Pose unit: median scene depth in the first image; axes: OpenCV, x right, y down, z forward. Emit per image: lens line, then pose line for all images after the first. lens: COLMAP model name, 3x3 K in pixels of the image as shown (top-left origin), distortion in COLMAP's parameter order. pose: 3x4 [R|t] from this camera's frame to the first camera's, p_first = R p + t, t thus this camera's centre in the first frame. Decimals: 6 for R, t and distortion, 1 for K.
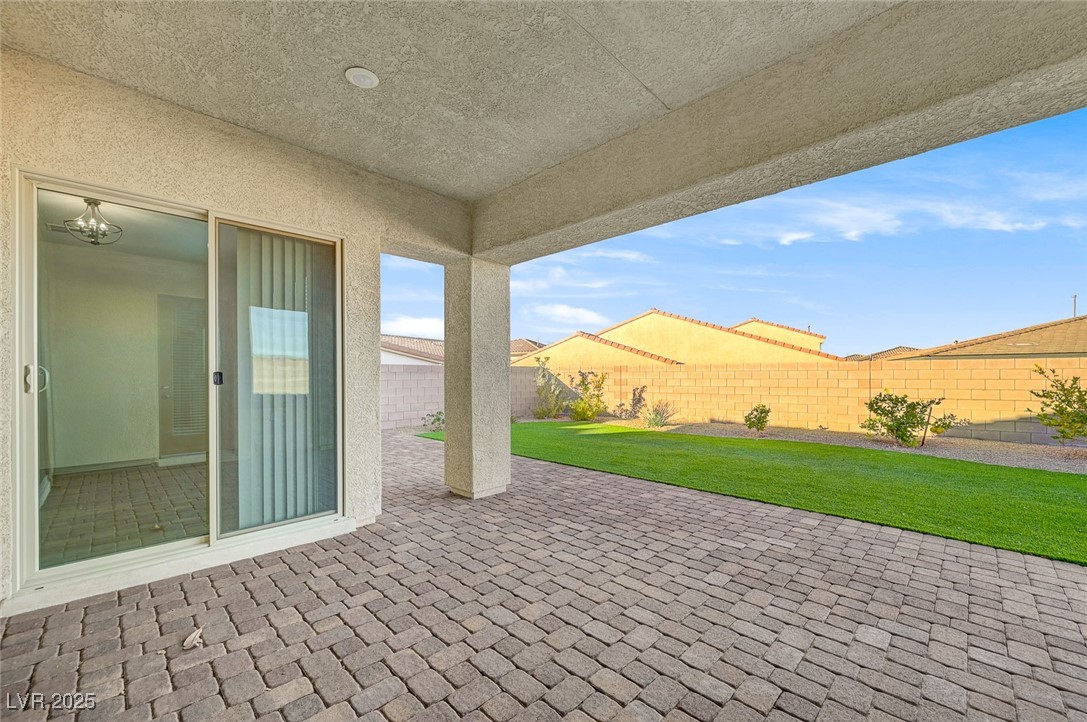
lens RADIAL K [[433.5, 0, 548.5], [0, 433.5, 365.3], [0, 0, 1]] dist [0.002182, 0.000443]
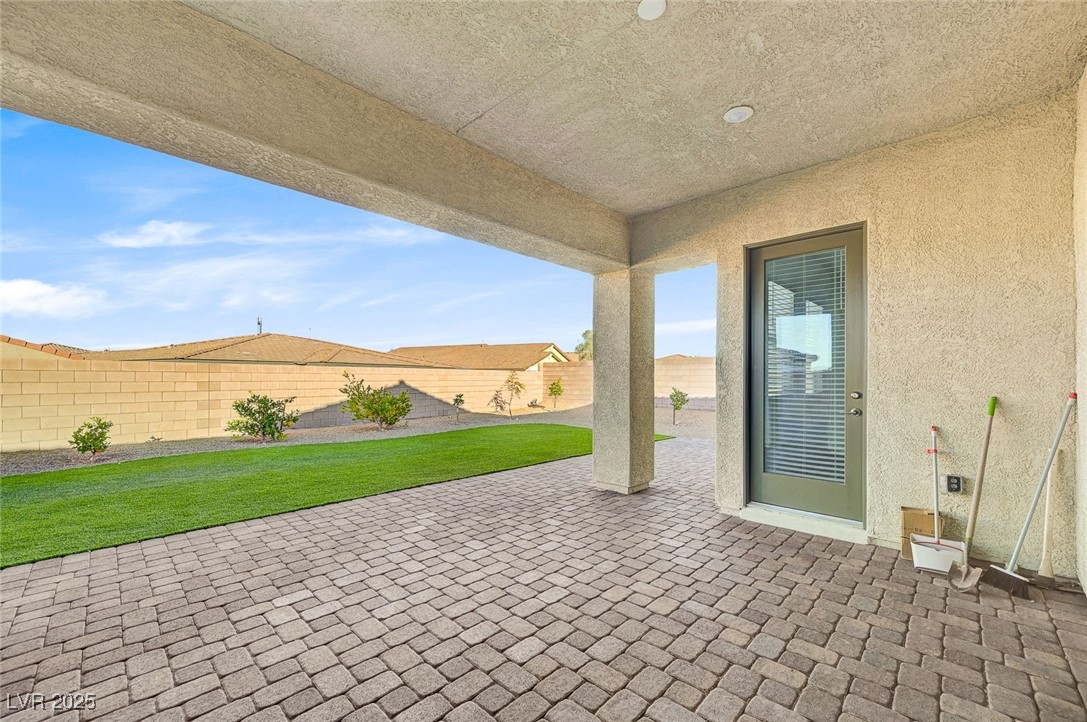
lens RADIAL K [[433.5, 0, 547.3], [0, 433.5, 372.3], [0, 0, 1]] dist [0.002182, 0.000443]
pose [[-0.005774, 0.015938, 0.999856, -0.555510], [-0.027537, 0.999491, -0.016091, 0.012061], [-0.999604, -0.027626, -0.005332, 0.537163]]
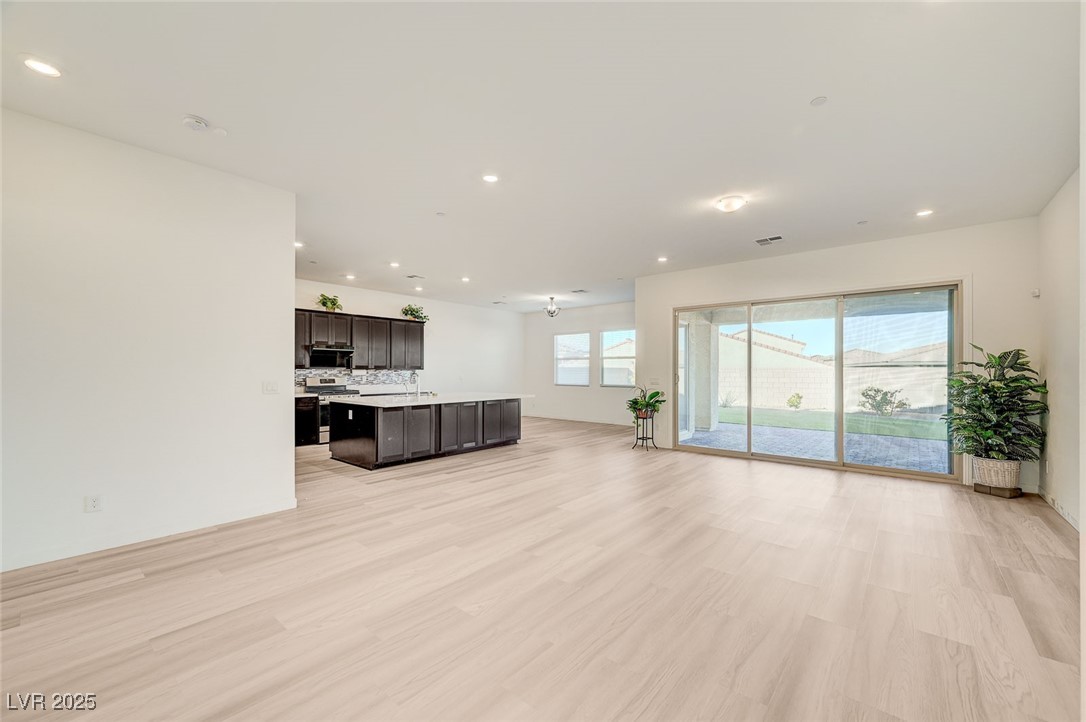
lens RADIAL K [[433.1, 0, 541.5], [0, 433.1, 363.7], [0, 0, 1]] dist [0.002182, 0.000443]
pose [[0.997745, 0.011055, 0.066196, -1.326996], [-0.011599, 0.999902, 0.007843, -0.054215], [-0.066102, -0.008593, 0.997776, -1.316388]]
